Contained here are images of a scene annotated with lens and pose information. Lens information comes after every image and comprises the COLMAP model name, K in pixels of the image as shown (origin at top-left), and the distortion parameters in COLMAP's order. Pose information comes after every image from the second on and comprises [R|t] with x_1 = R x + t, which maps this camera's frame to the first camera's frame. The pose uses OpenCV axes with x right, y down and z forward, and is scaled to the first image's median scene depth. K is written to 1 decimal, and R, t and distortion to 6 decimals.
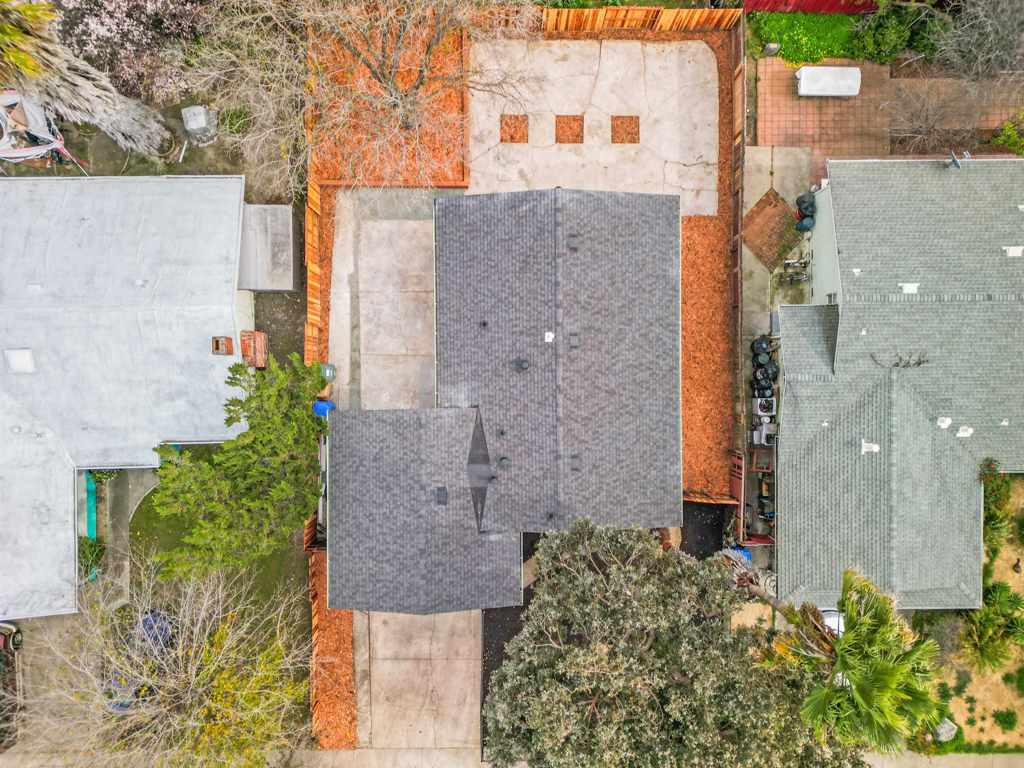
lens RADIAL K [[709.1, 0, 512.0], [0, 709.1, 384.0], [0, 0, 1]] dist [0.011419, 0.005631]
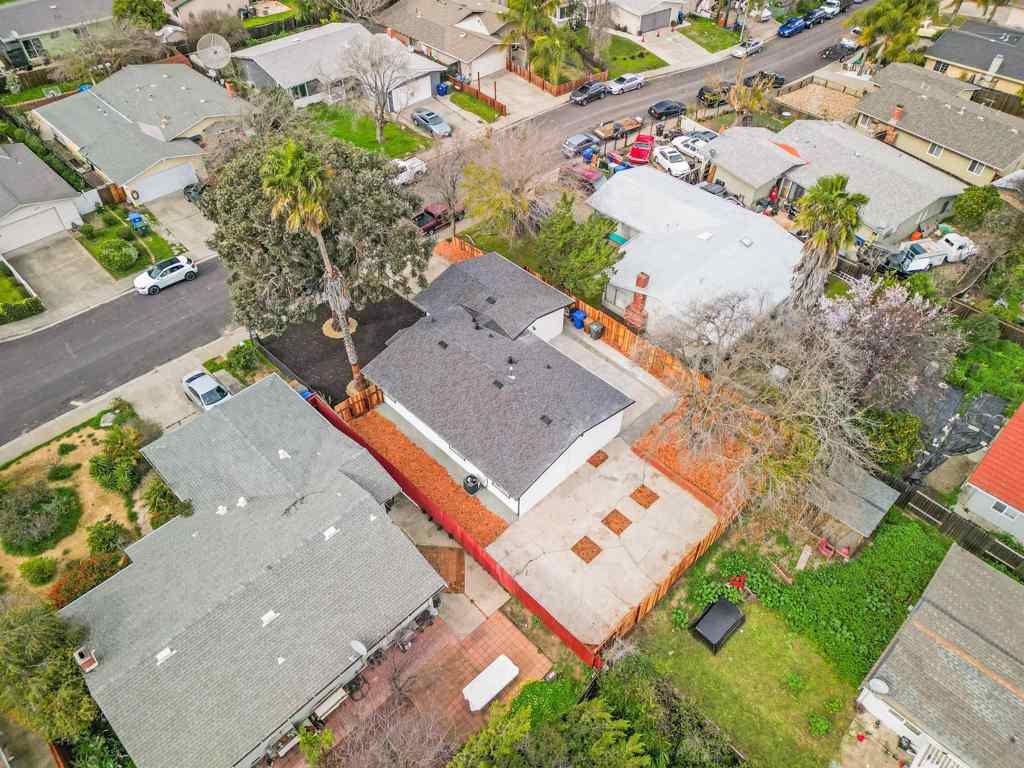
lens RADIAL K [[709.1, 0, 512.0], [0, 709.1, 384.0], [0, 0, 1]] dist [0.011419, 0.005631]
pose [[-0.714128, 0.498730, -0.491212, 0.688760], [-0.699802, -0.525940, 0.483388, -0.691657], [-0.017268, 0.688953, 0.724601, -0.060381]]
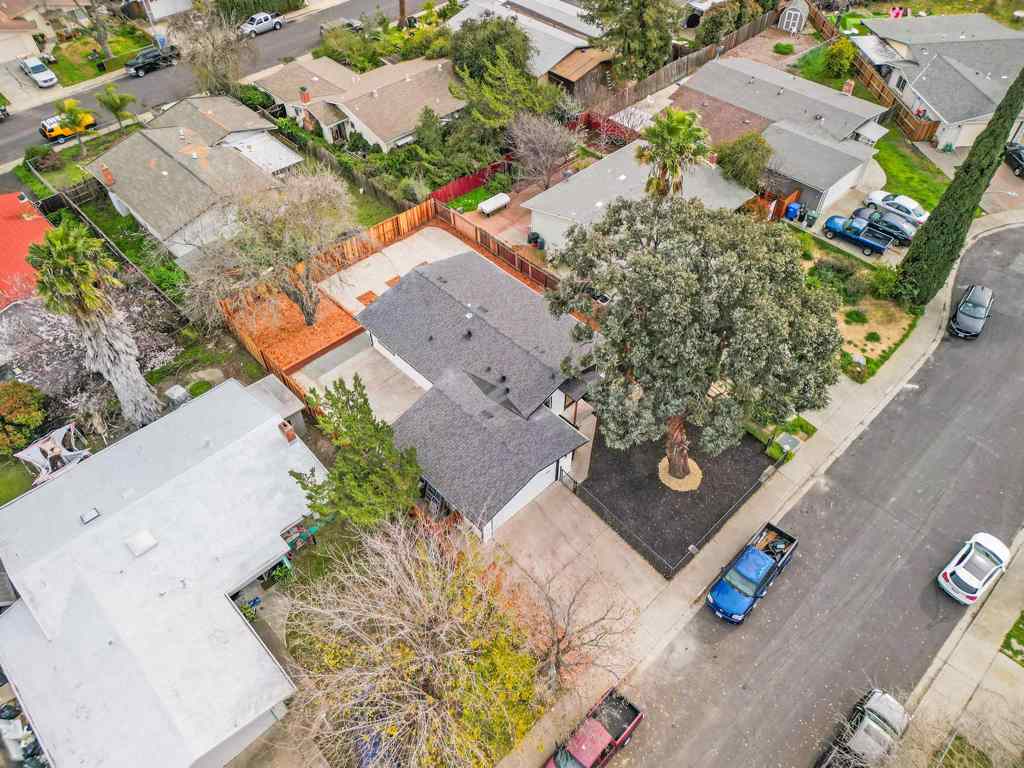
lens RADIAL K [[709.1, 0, 512.0], [0, 709.1, 384.0], [0, 0, 1]] dist [0.011419, 0.005631]
pose [[0.727283, -0.513611, 0.455262, -0.577440], [0.686314, 0.538655, -0.488696, 0.728778], [0.005770, 0.667873, 0.744253, -0.037589]]
